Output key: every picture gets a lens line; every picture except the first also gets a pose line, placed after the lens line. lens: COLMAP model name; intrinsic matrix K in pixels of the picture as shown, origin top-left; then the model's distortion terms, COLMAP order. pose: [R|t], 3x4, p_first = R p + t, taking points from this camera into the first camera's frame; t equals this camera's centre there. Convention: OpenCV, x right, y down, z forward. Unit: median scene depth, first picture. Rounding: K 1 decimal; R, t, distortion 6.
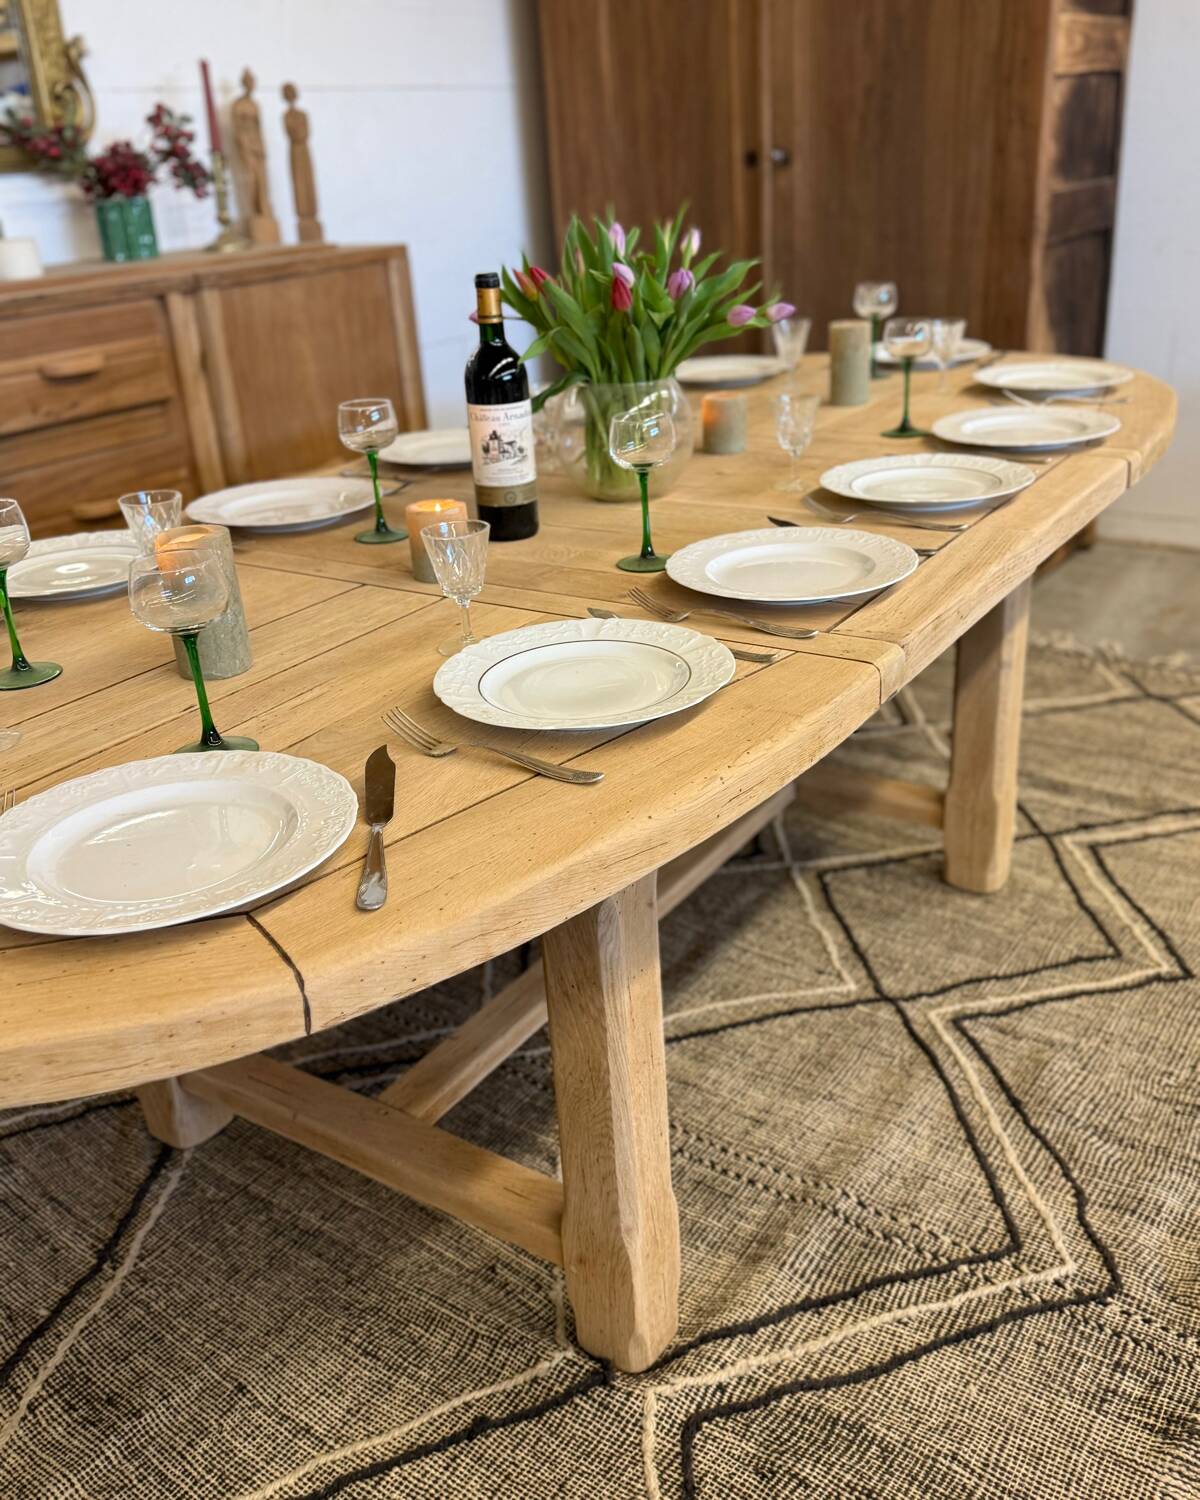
lens RADIAL K [[1304.7, 0, 587.8], [0, 1304.7, 752.3], [0, 0, 1]] dist [0.108385, -0.218425]
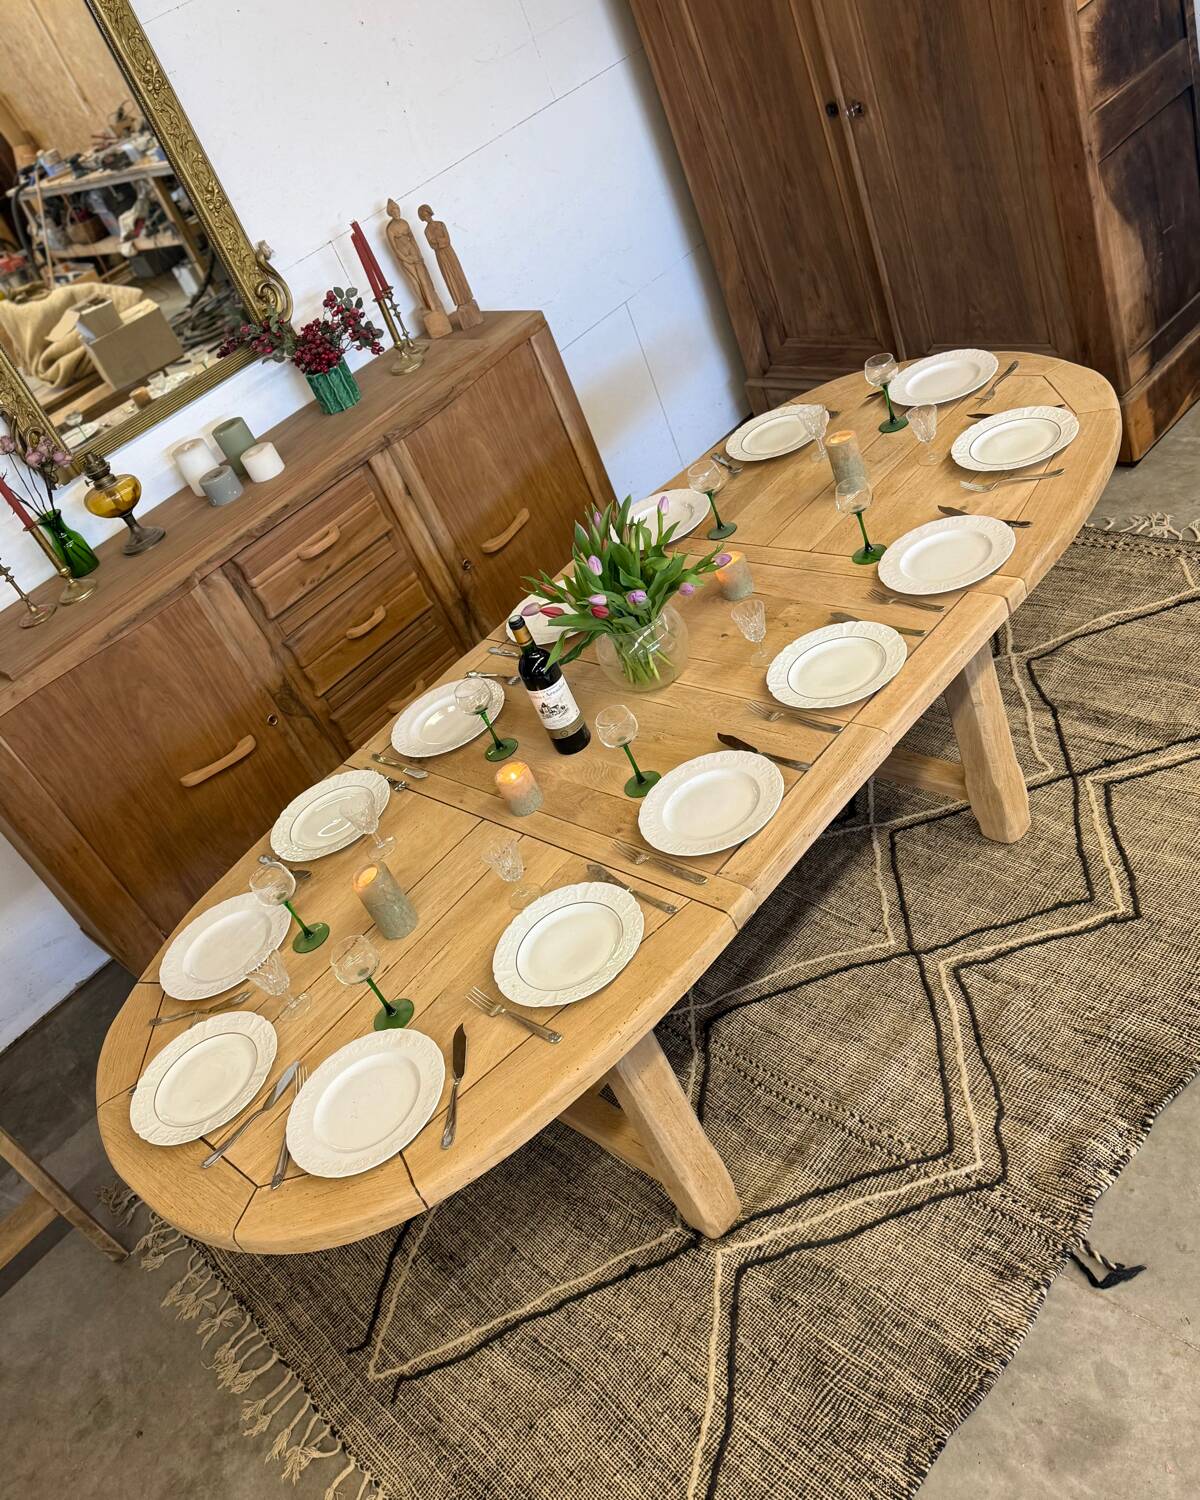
lens RADIAL K [[1289.3, 0, 610.6], [0, 1289.3, 736.8], [0, 0, 1]] dist [0.120414, -0.218920]
pose [[0.947397, -0.135983, -0.289738, 0.406095], [0.202948, 0.955229, 0.215289, -0.470012], [0.247491, -0.262766, 0.932578, -0.402650]]
